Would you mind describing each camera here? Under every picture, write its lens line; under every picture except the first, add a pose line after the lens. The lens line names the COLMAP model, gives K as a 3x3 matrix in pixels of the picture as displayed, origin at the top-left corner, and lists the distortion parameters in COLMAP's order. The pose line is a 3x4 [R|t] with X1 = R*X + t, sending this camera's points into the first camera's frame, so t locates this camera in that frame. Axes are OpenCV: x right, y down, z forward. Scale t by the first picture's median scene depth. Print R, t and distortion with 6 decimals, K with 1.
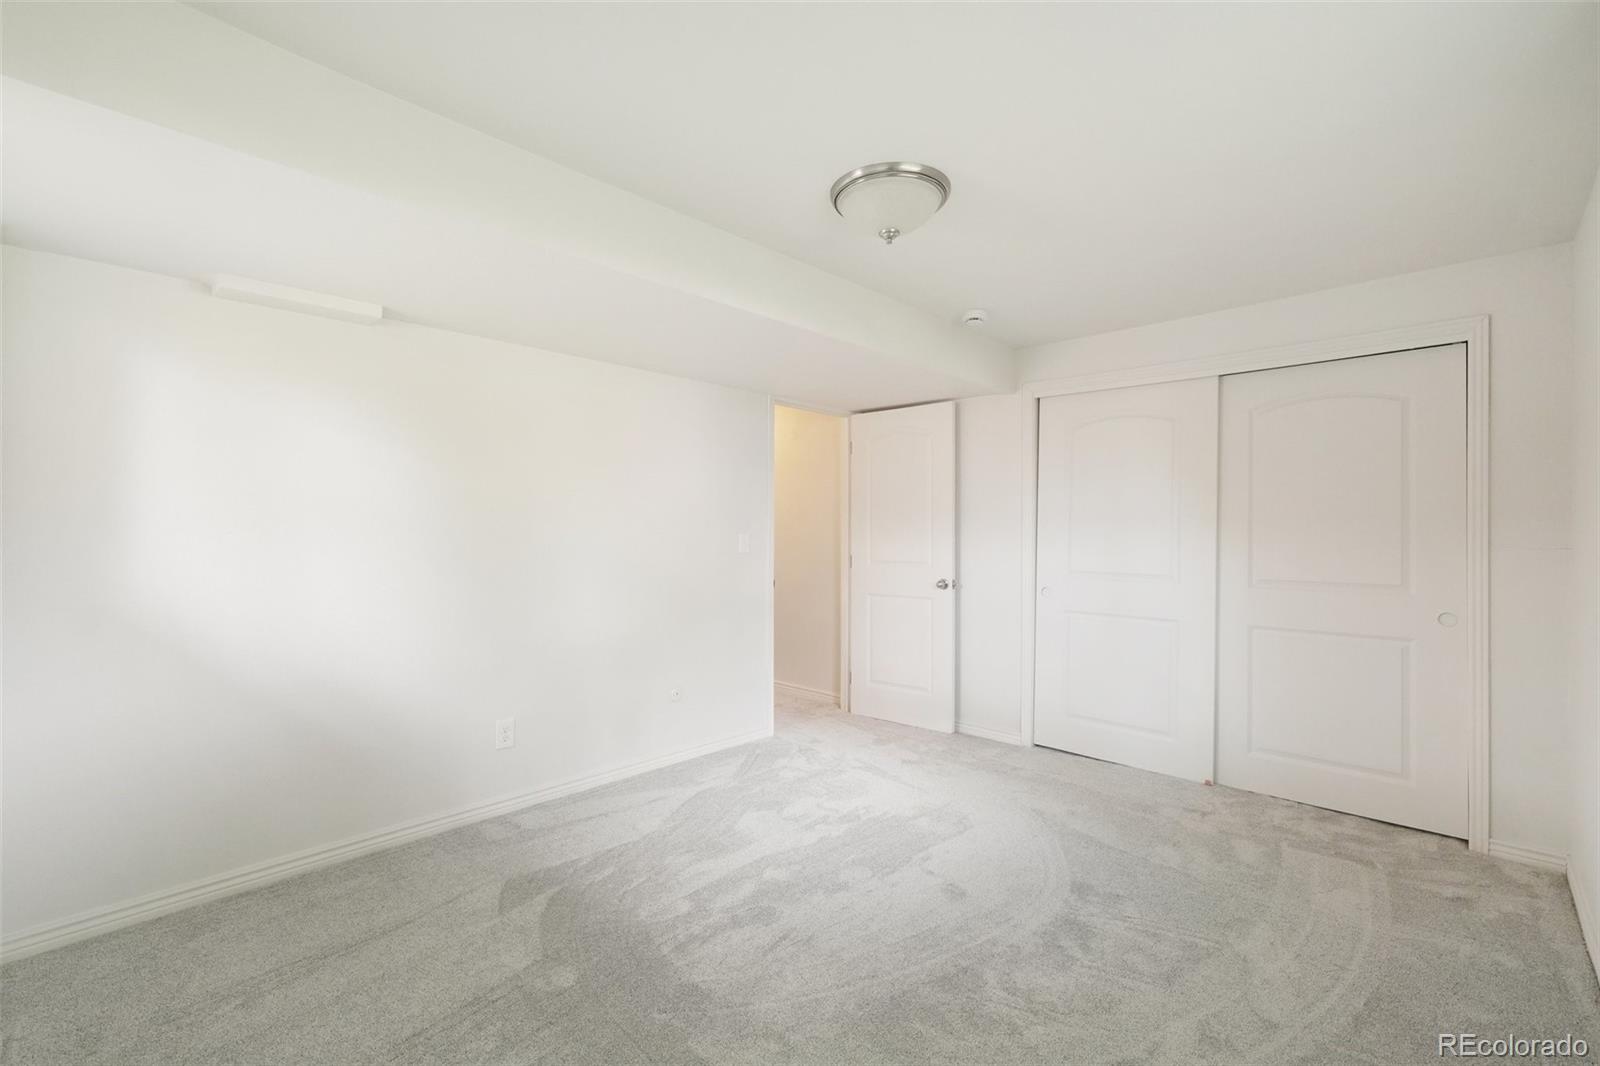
lens RADIAL K [[682.0, 0, 806.3], [0, 682.0, 537.7], [0, 0, 1]] dist [0.003294, 0.000651]
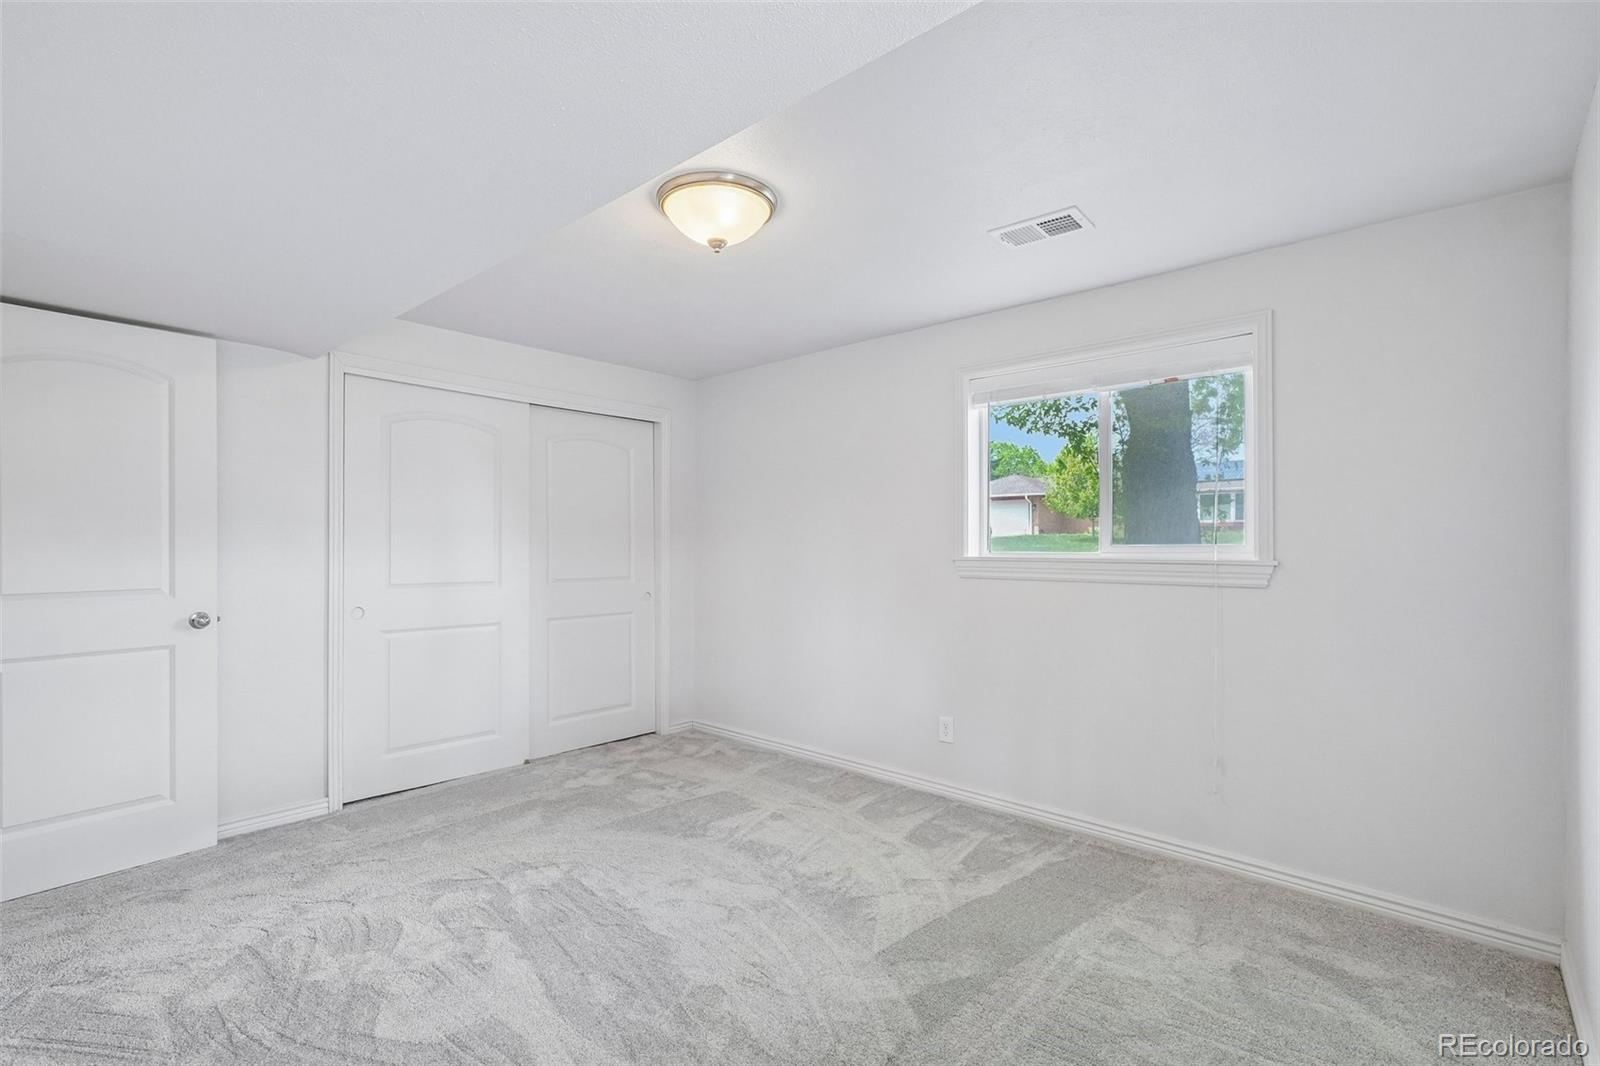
lens RADIAL K [[682.0, 0, 806.3], [0, 682.0, 537.7], [0, 0, 1]] dist [0.003294, 0.000651]
pose [[0.013583, 0.007283, 0.999881, -0.541817], [0.001846, 0.999972, -0.007309, -0.003715], [-0.999906, 0.001945, 0.013569, 0.519668]]
